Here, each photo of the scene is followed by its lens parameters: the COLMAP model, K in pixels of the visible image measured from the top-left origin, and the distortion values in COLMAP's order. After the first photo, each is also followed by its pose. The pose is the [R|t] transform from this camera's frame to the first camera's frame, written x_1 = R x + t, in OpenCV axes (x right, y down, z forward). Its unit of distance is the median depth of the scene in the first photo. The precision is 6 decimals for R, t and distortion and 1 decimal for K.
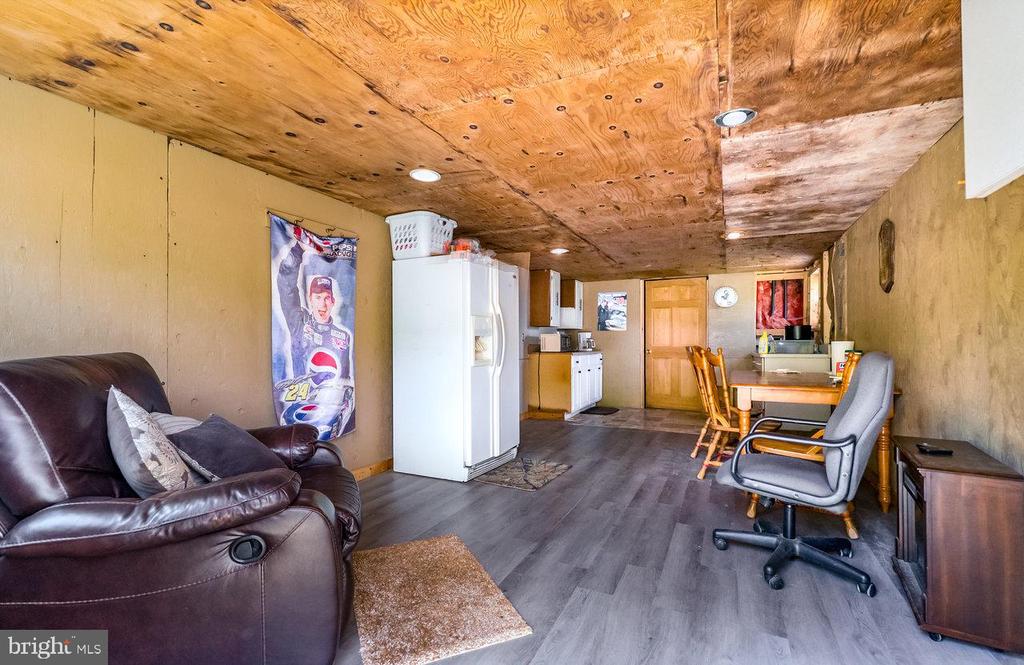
lens RADIAL K [[444.3, 0, 511.6], [0, 444.3, 337.5], [0, 0, 1]] dist [0.001640, 0.000072]
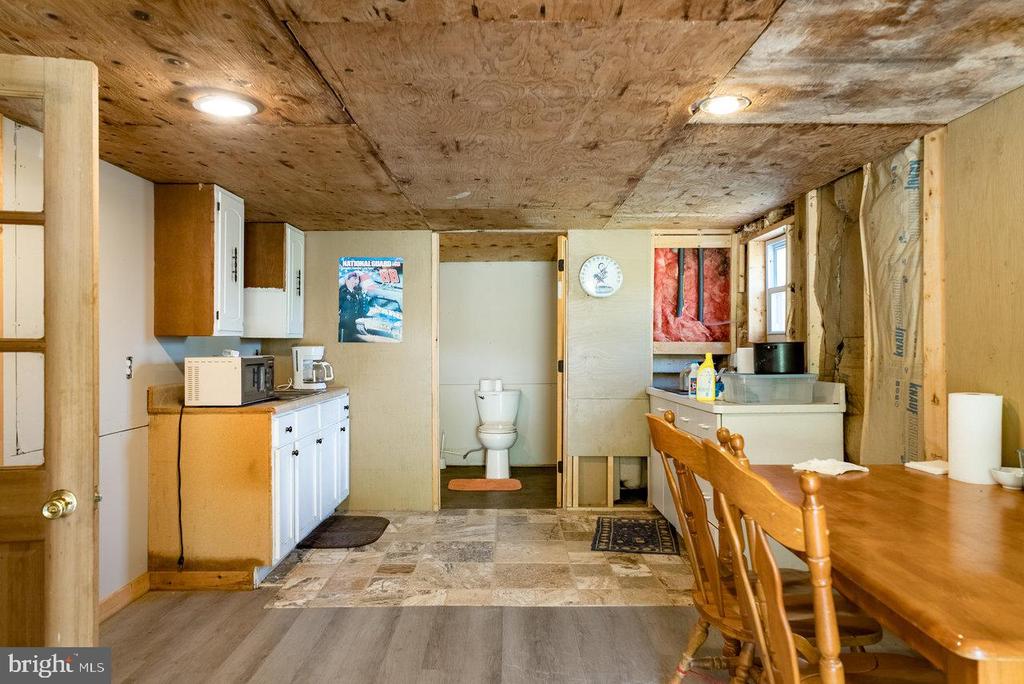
lens RADIAL K [[697.4, 0, 514.8], [0, 697.4, 342.1], [0, 0, 1]] dist [-0.007478, 0.001258]
pose [[0.900322, -0.001974, 0.435220, 0.058348], [-0.000991, 0.999978, 0.006585, -0.023596], [-0.435223, -0.006360, 0.900300, 0.350021]]
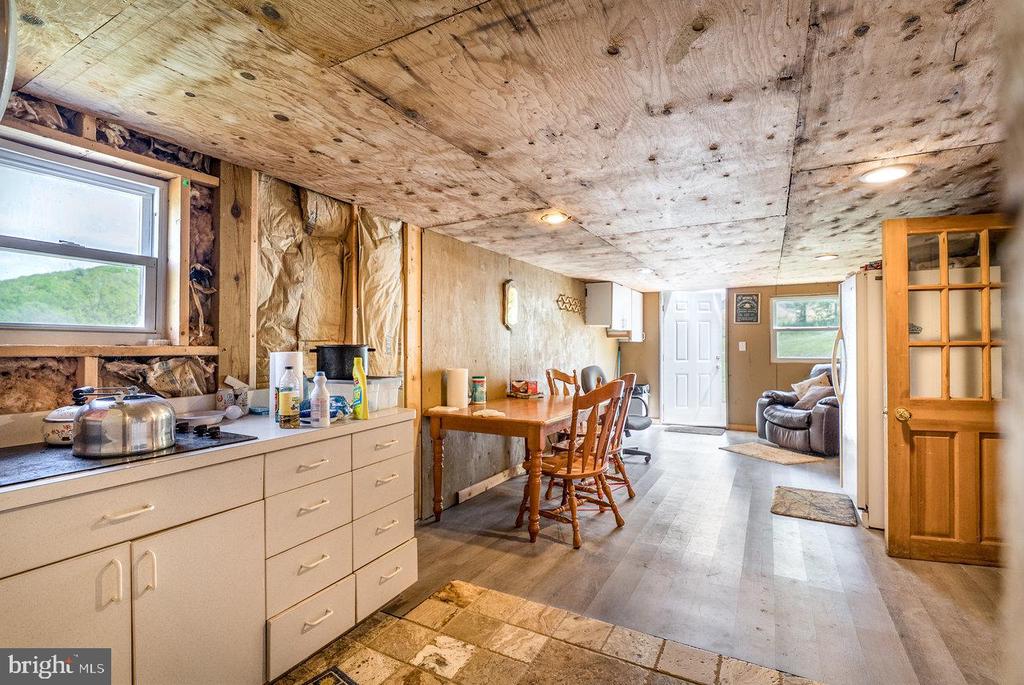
lens RADIAL K [[469.6, 0, 510.7], [0, 469.6, 342.5], [0, 0, 1]] dist [0.001042, -0.000268]
pose [[-0.998227, 0.001249, 0.059510, 0.348230], [0.000377, 0.999892, -0.014674, -0.016460], [-0.059522, -0.014625, -0.998120, 1.137546]]
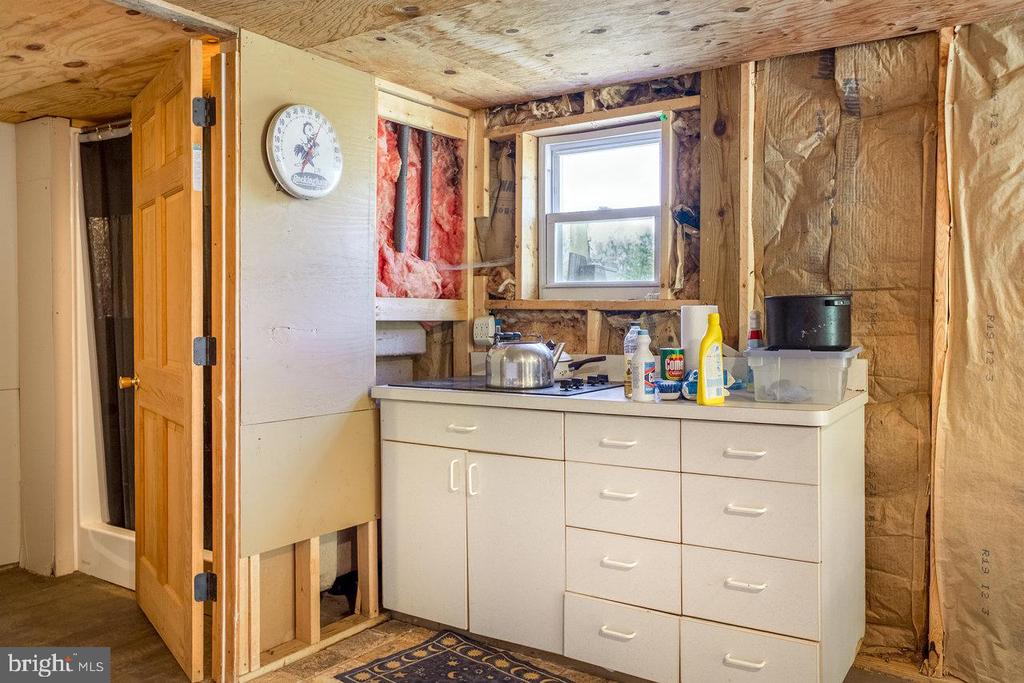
lens RADIAL K [[820.6, 0, 512.2], [0, 820.6, 332.1], [0, 0, 1]] dist [0.007526, 0.002989]
pose [[0.146430, -0.021511, 0.988987, 0.081224], [-0.008528, 0.999699, 0.023007, -0.009816], [-0.989184, -0.011803, 0.146202, 0.854717]]
